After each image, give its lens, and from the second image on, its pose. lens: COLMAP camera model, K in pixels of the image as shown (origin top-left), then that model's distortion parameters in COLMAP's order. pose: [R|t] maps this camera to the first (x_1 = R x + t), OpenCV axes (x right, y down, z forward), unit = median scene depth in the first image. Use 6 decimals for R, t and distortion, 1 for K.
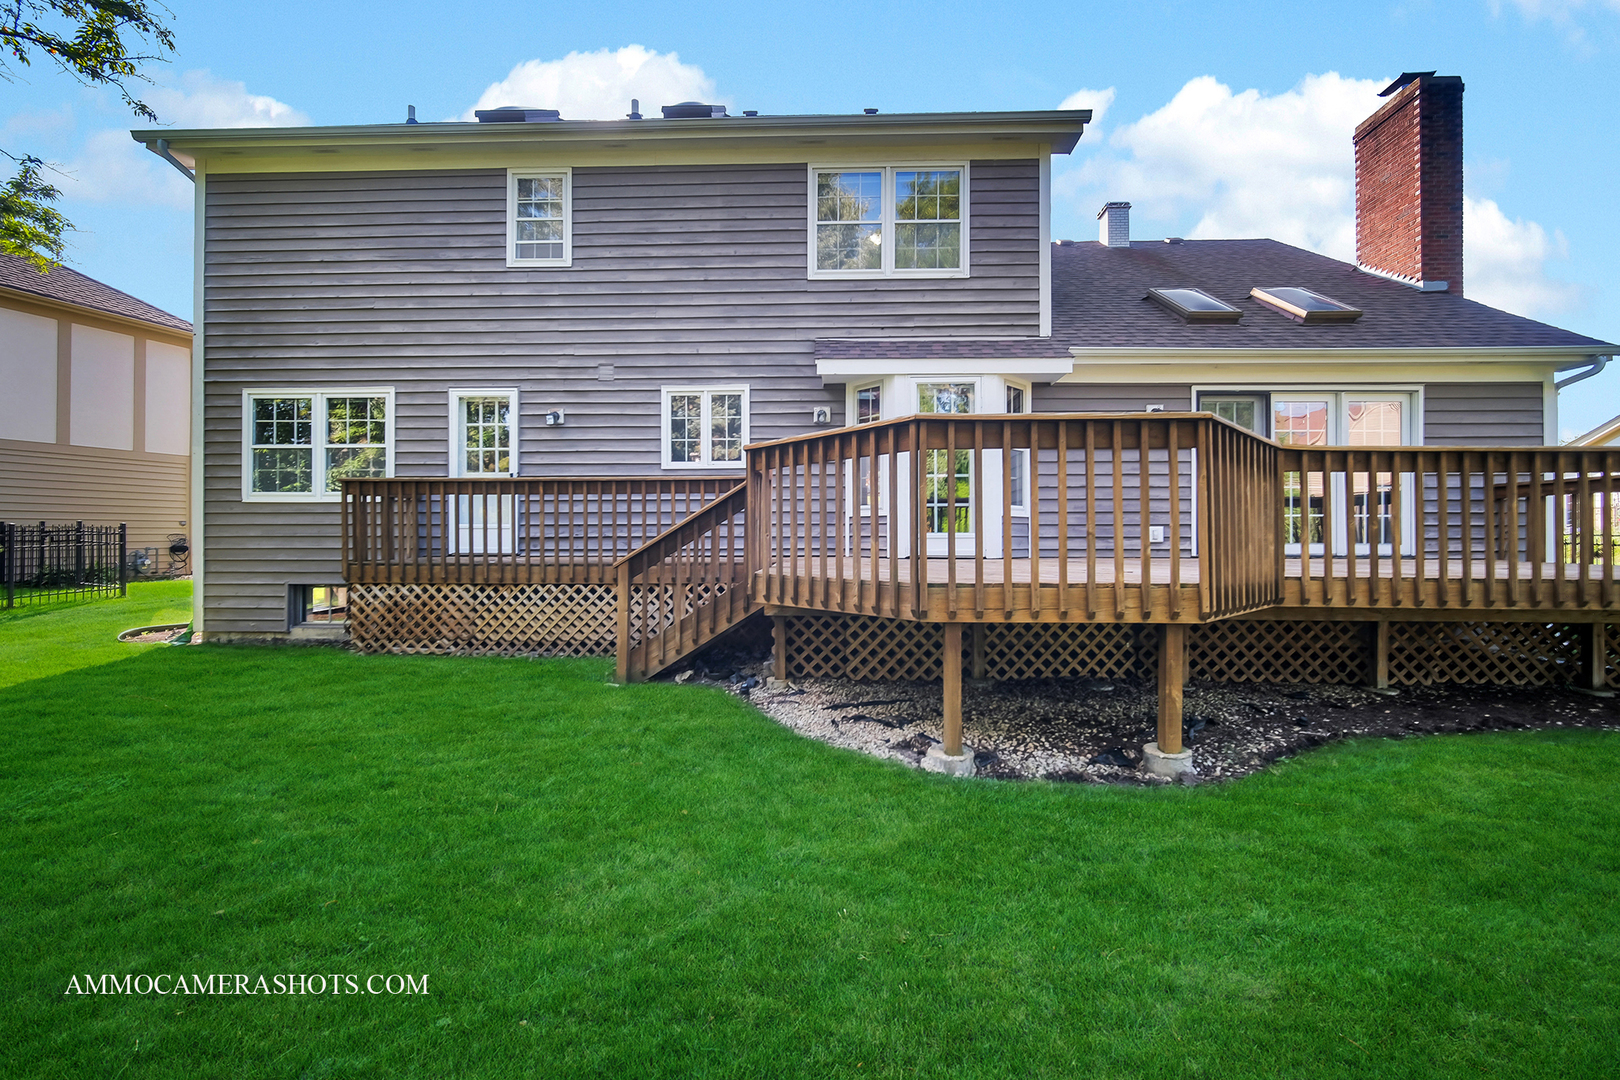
lens RADIAL K [[637.9, 0, 810.5], [0, 637.9, 526.1], [0, 0, 1]] dist [0.000376, 0.000384]
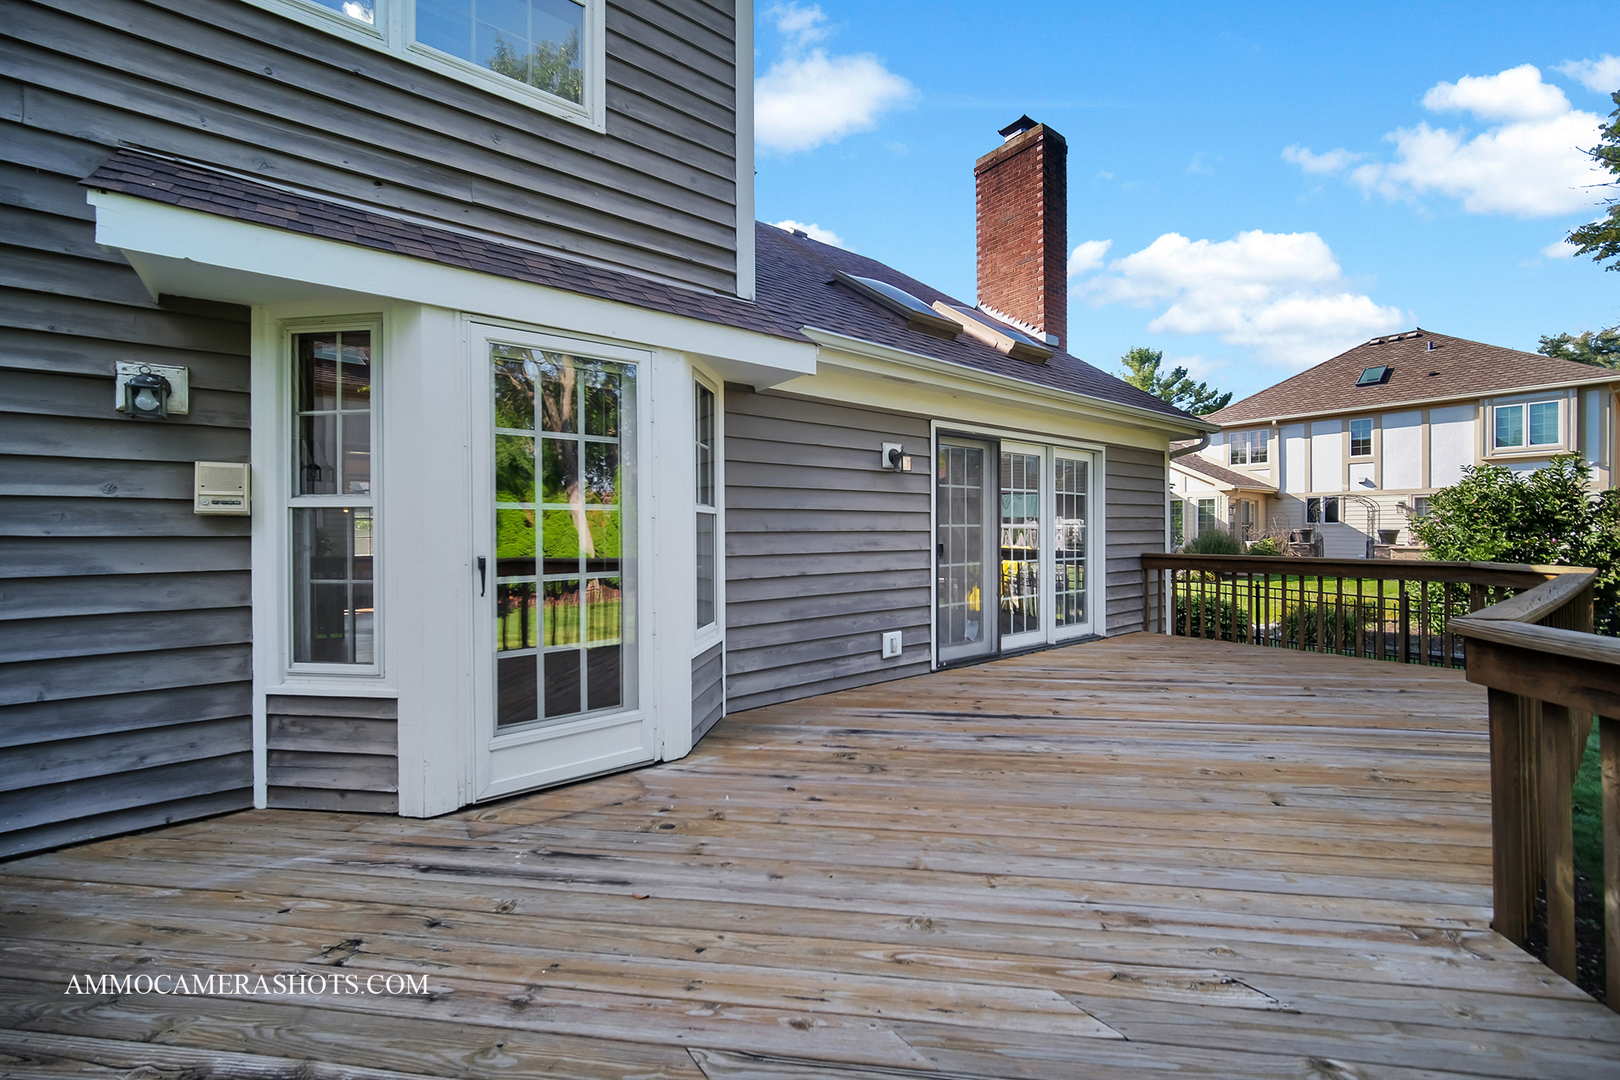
lens RADIAL K [[637.9, 0, 816.7], [0, 637.9, 523.3], [0, 0, 1]] dist [0.000376, 0.000384]
pose [[0.760317, -0.004219, 0.649539, 0.061724], [0.000526, 0.999983, 0.005879, -0.106208], [-0.649552, -0.004128, 0.760306, 0.525970]]
